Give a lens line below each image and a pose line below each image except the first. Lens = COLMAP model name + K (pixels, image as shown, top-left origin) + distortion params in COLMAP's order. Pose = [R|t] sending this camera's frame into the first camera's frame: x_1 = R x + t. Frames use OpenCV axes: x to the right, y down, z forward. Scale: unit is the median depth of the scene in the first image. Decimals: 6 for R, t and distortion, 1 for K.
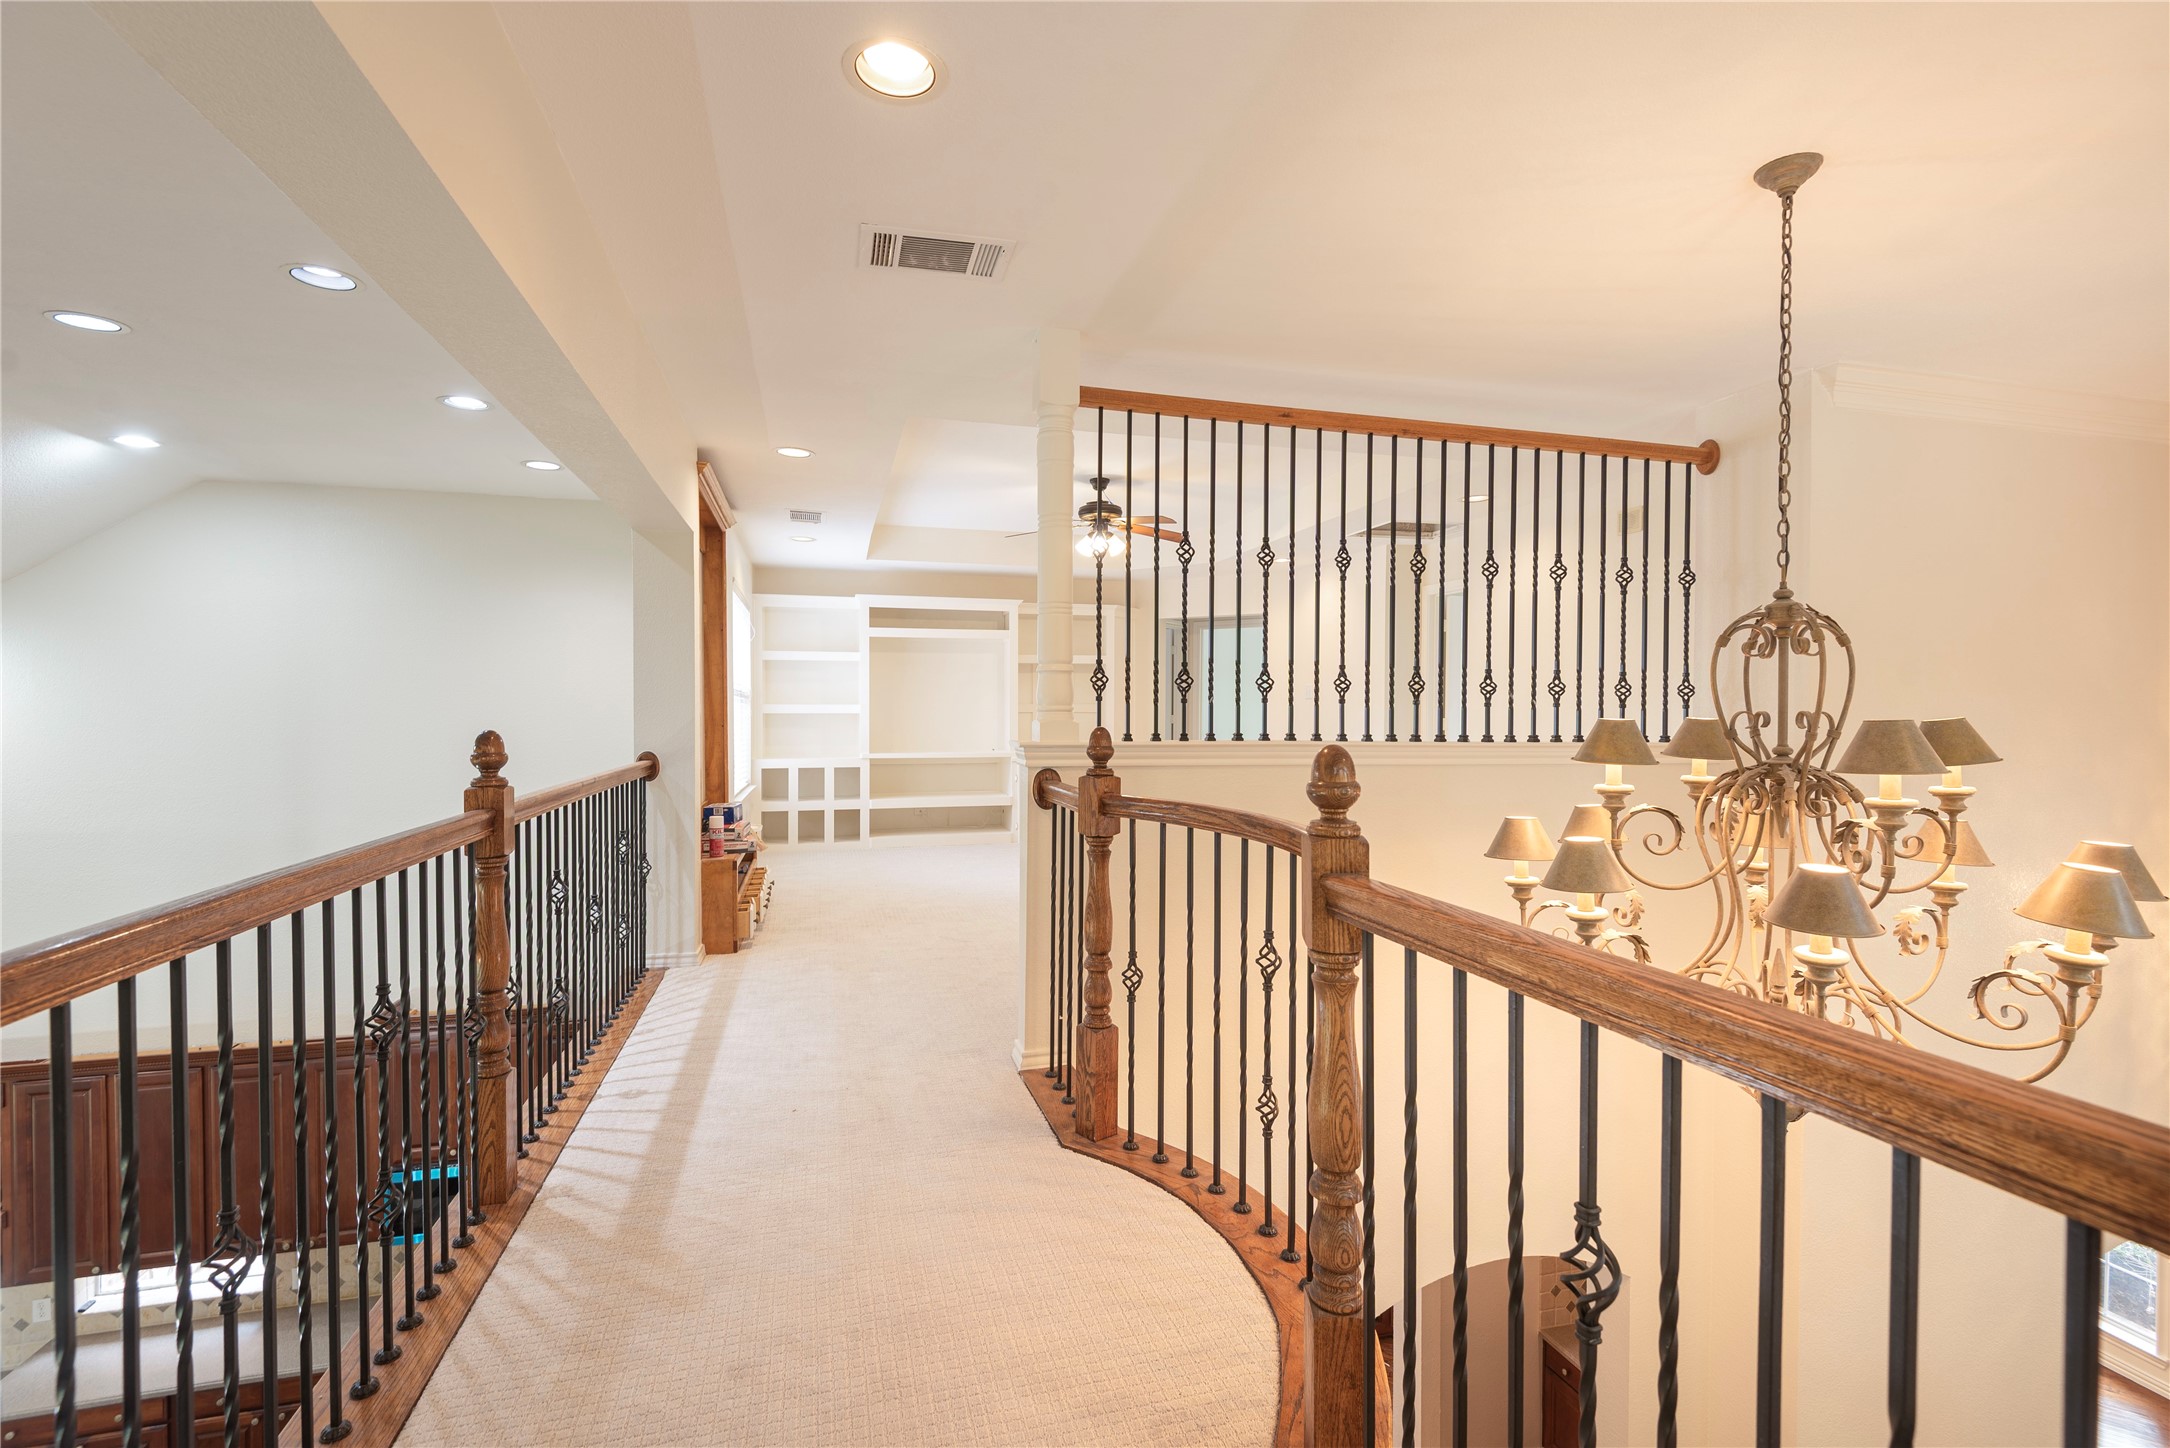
lens RADIAL K [[977.4, 0, 1092.0], [0, 977.4, 725.5], [0, 0, 1]] dist [0.025266, -0.016205]
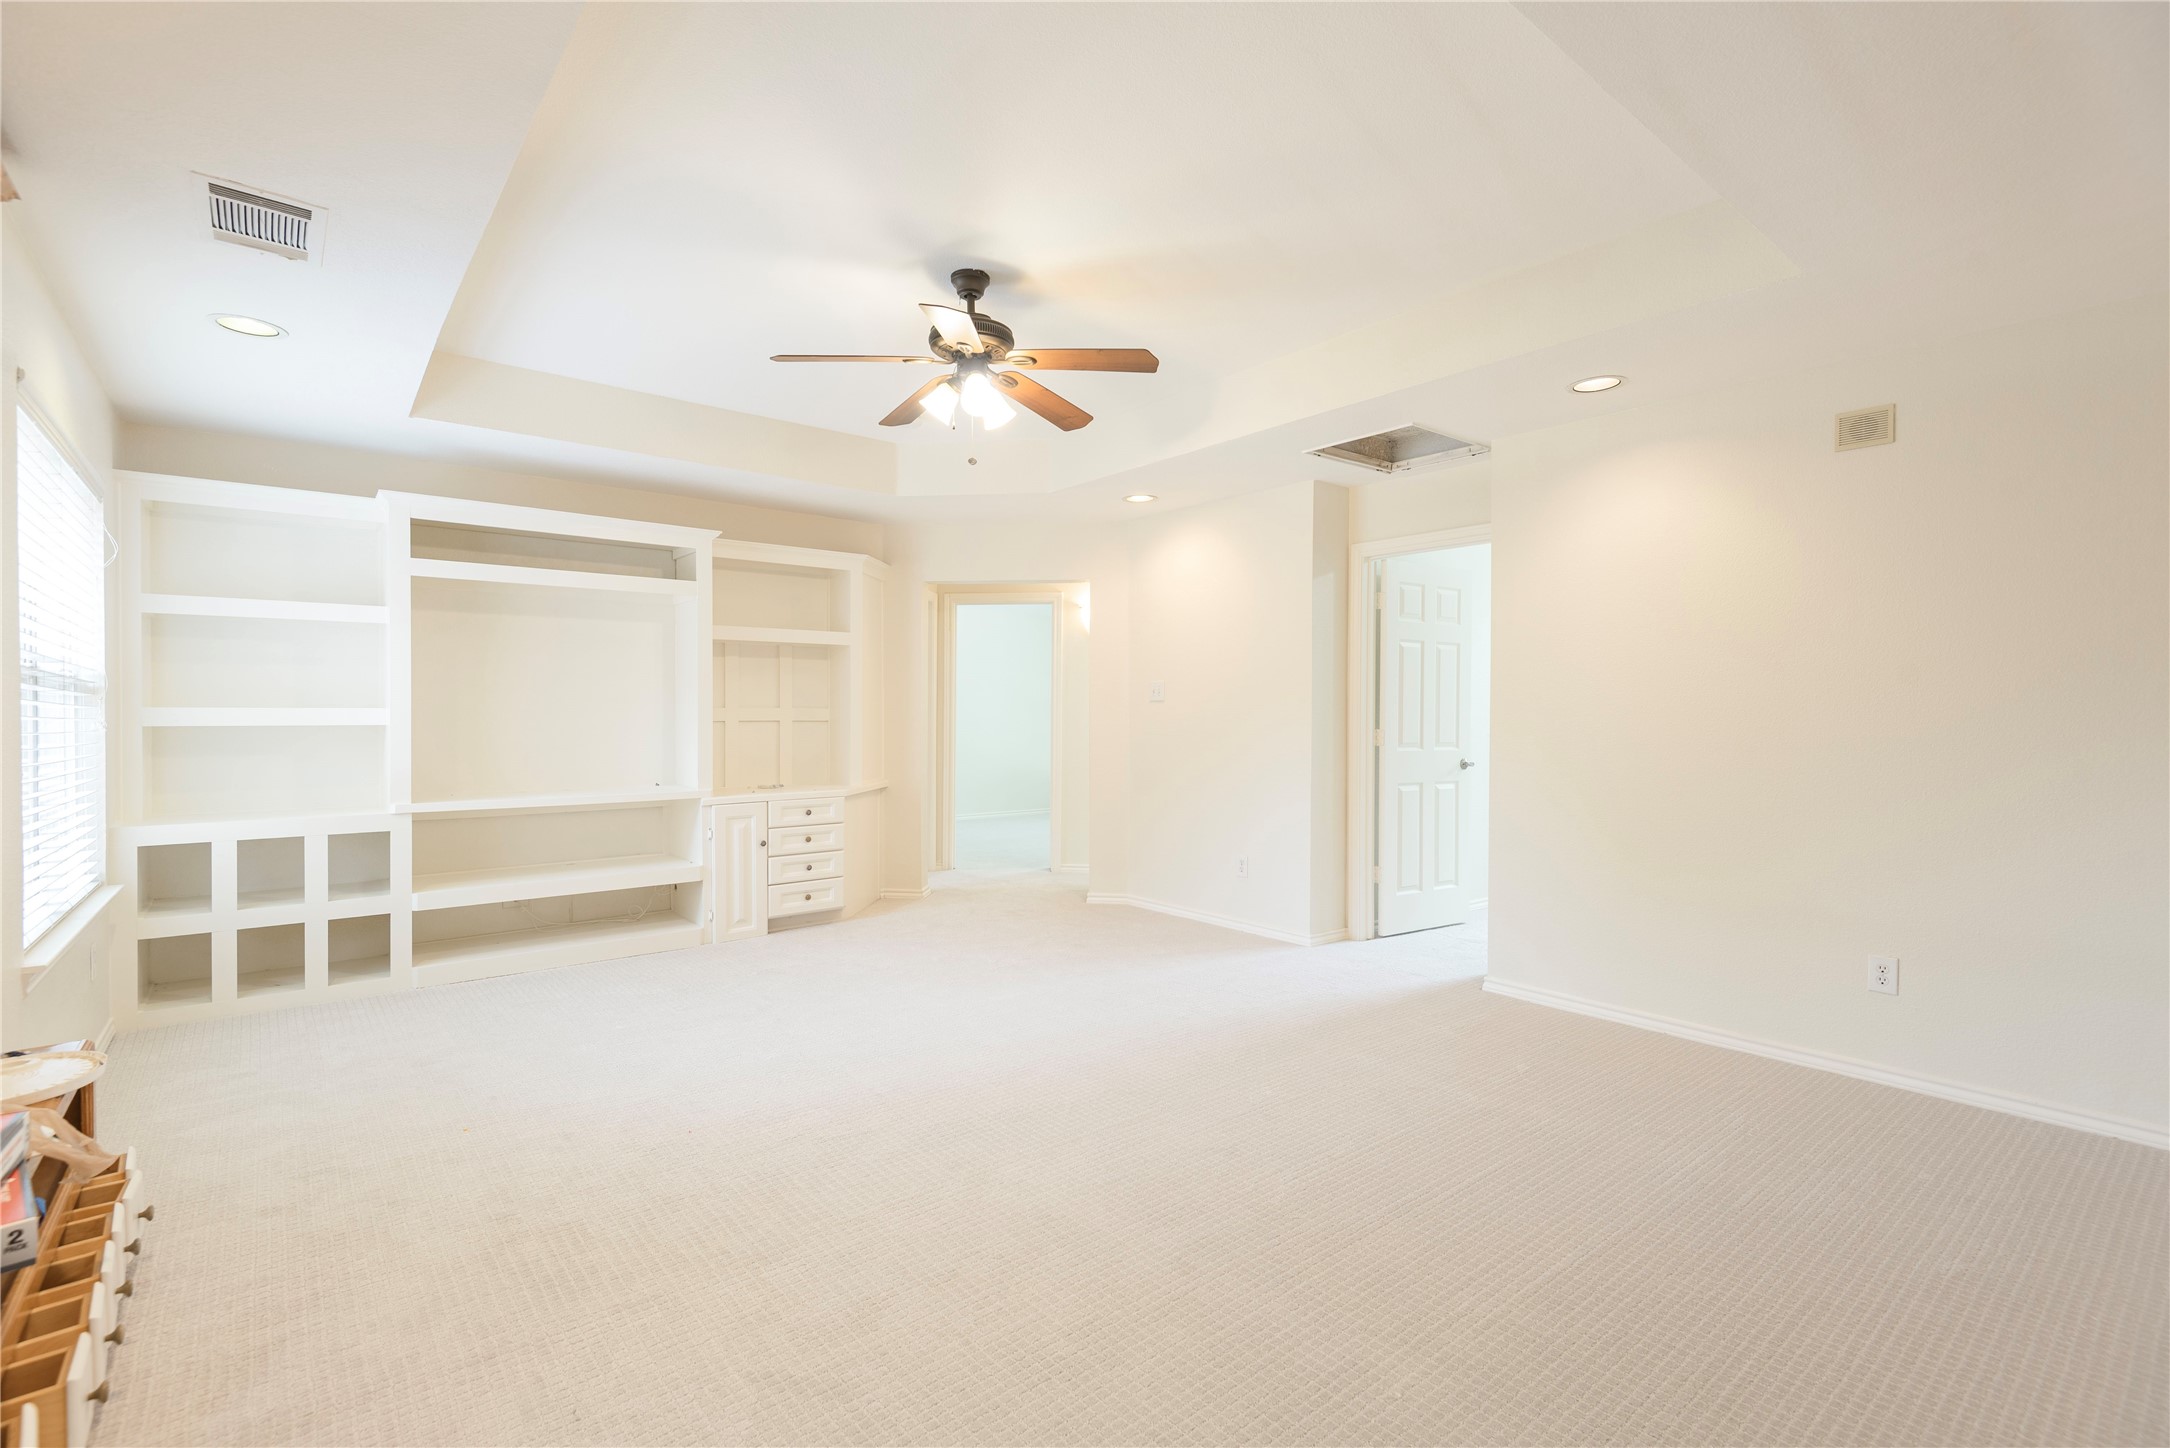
lens RADIAL K [[977.4, 0, 1077.1], [0, 977.4, 726.5], [0, 0, 1]] dist [0.025266, -0.016205]
pose [[0.917459, -0.000689, 0.397830, -0.112437], [-0.000246, 0.999997, 0.002299, -0.013165], [-0.397830, -0.002207, 0.917456, 0.384855]]
